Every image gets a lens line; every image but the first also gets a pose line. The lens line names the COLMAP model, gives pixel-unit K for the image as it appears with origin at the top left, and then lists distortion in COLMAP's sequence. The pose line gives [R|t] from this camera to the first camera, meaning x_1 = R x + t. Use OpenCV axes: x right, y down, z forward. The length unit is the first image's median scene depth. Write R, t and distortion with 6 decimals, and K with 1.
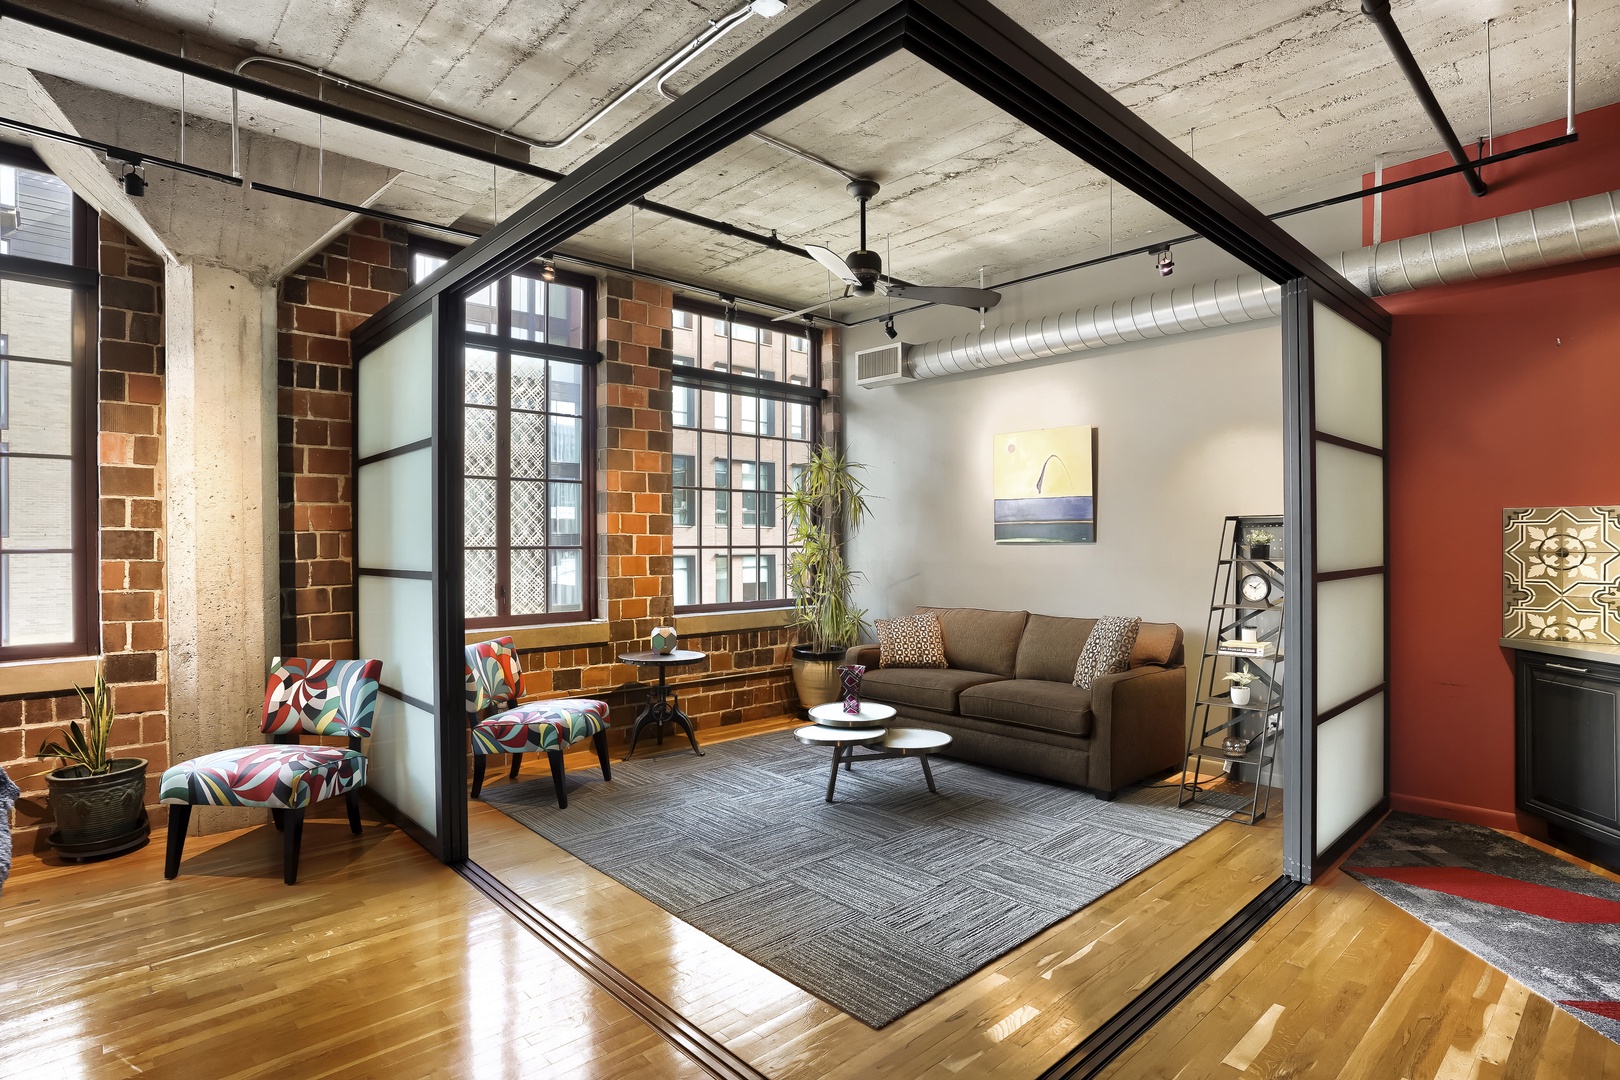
lens RADIAL K [[834.7, 0, 791.9], [0, 834.7, 526.9], [0, 0, 1]] dist [-0.049408, 0.026558]
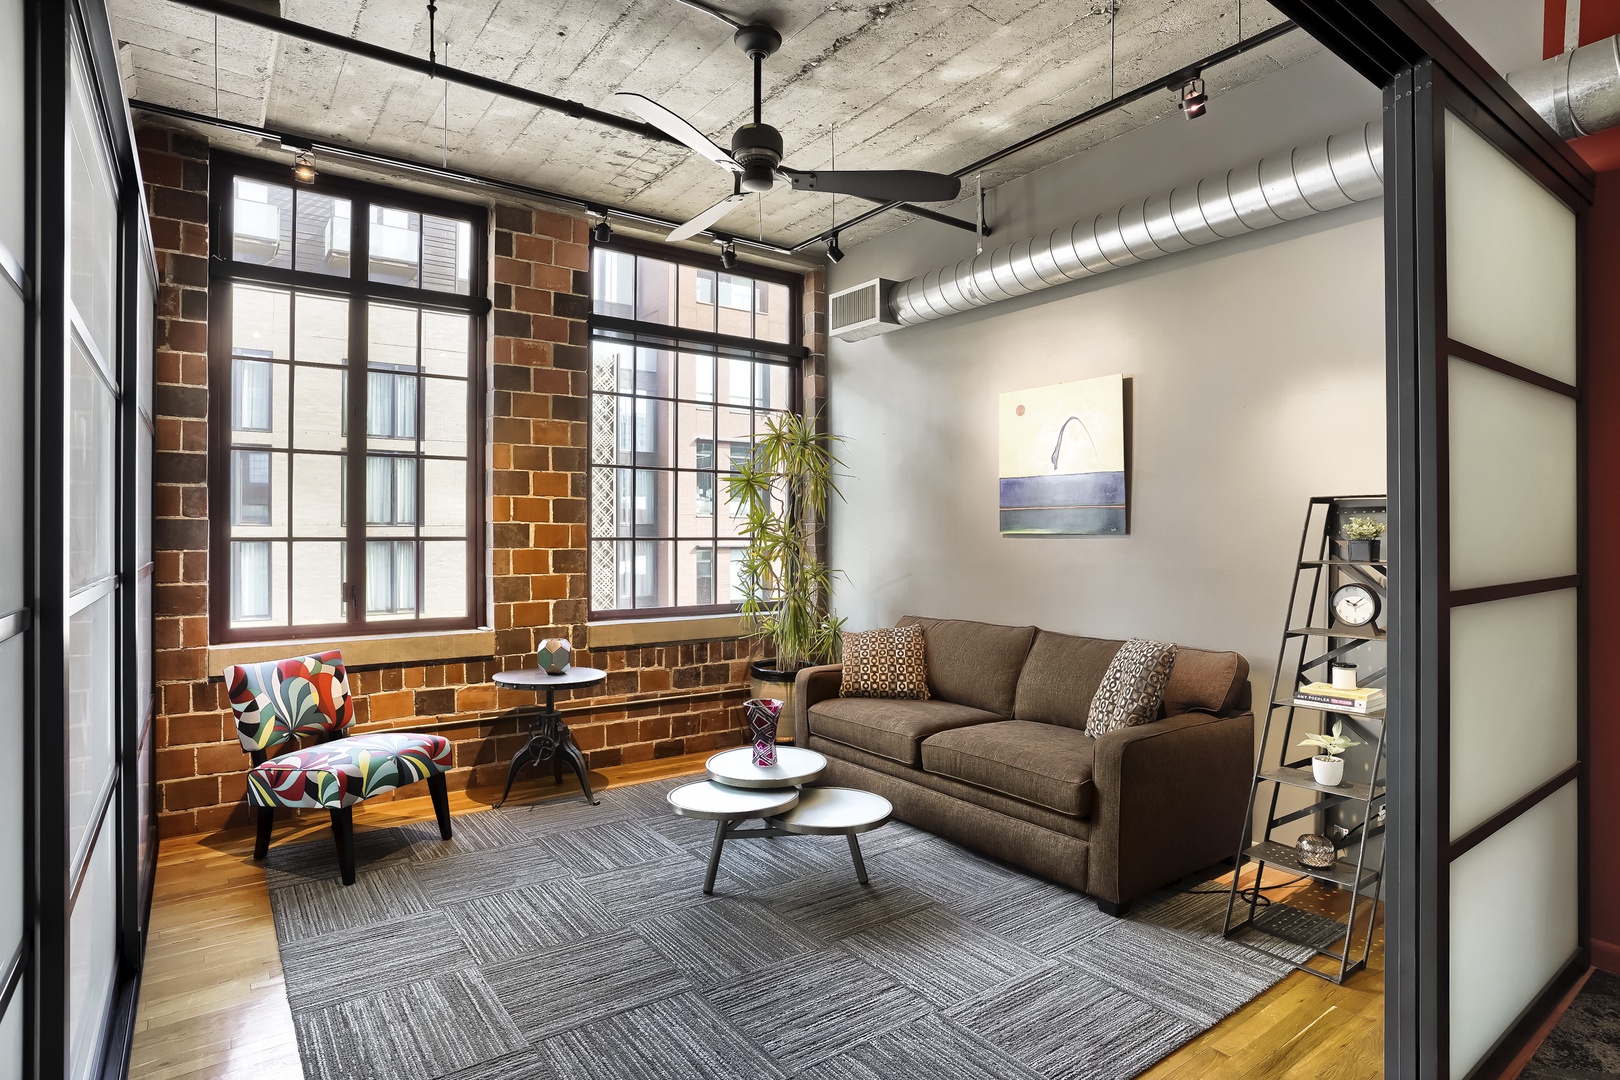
lens RADIAL K [[834.7, 0, 777.8], [0, 834.7, 519.9], [0, 0, 1]] dist [-0.049408, 0.026558]
pose [[0.990389, 0.001459, -0.138303, 0.184278], [-0.001116, 0.999996, 0.002558, 0.004439], [0.138306, -0.002379, 0.990387, 0.269776]]
